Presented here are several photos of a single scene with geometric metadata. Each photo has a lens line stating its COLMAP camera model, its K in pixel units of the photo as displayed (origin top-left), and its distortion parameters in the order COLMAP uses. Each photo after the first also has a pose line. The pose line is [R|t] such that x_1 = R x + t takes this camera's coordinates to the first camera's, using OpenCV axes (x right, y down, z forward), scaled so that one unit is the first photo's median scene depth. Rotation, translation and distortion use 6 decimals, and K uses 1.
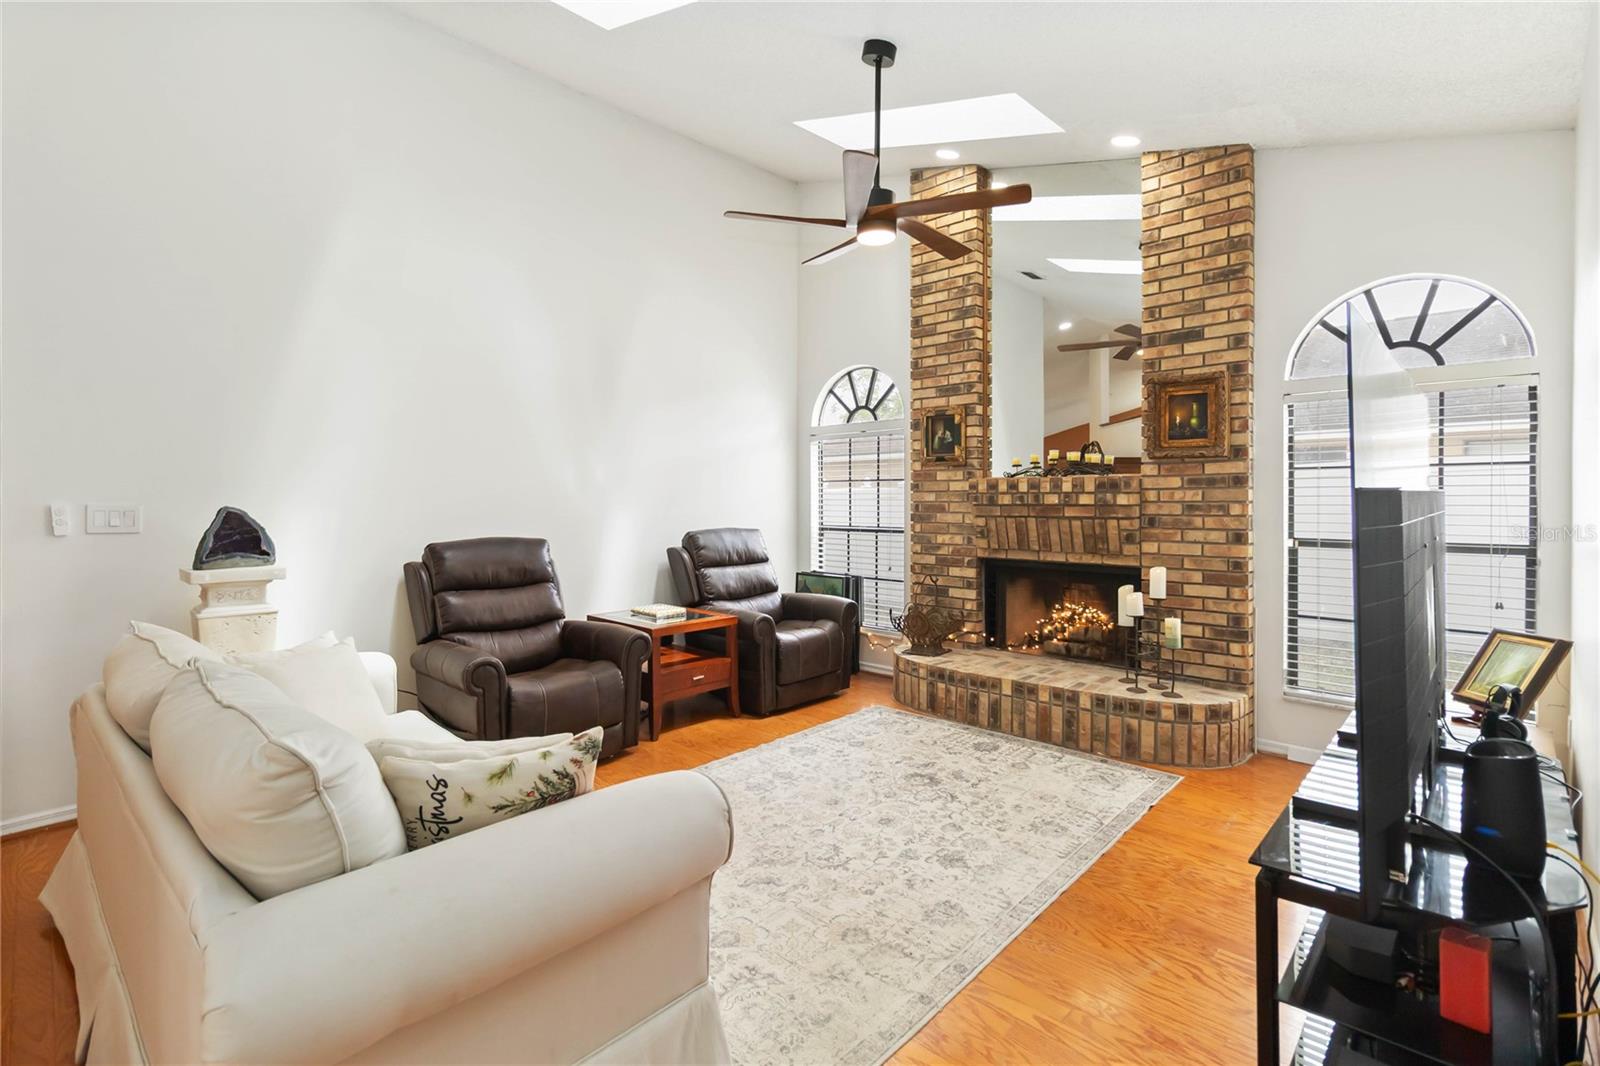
lens RADIAL K [[753.4, 0, 791.4], [0, 753.4, 500.0], [0, 0, 1]] dist [0.021015, -0.000102]
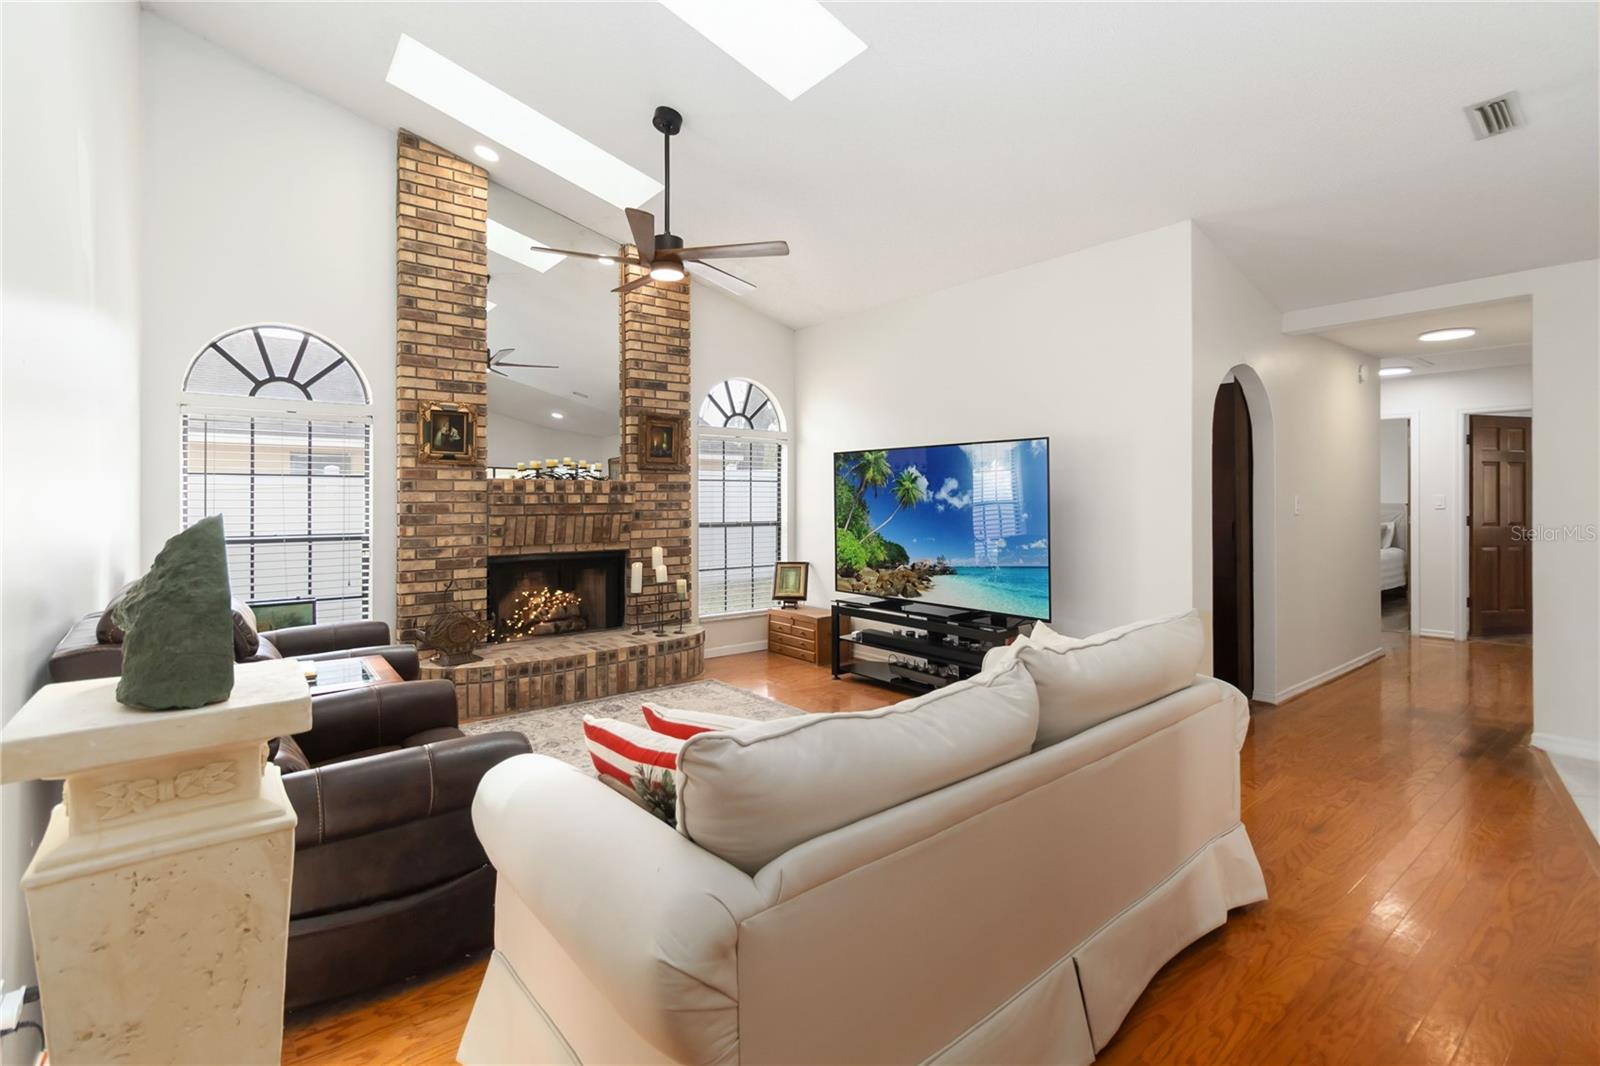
lens RADIAL K [[753.4, 0, 791.4], [0, 753.4, 500.0], [0, 0, 1]] dist [0.021015, -0.000102]
pose [[0.130695, 0.003224, 0.991417, -0.783234], [0.007597, 0.999962, -0.004253, 0.008078], [-0.991393, 0.008088, 0.130666, 0.508076]]
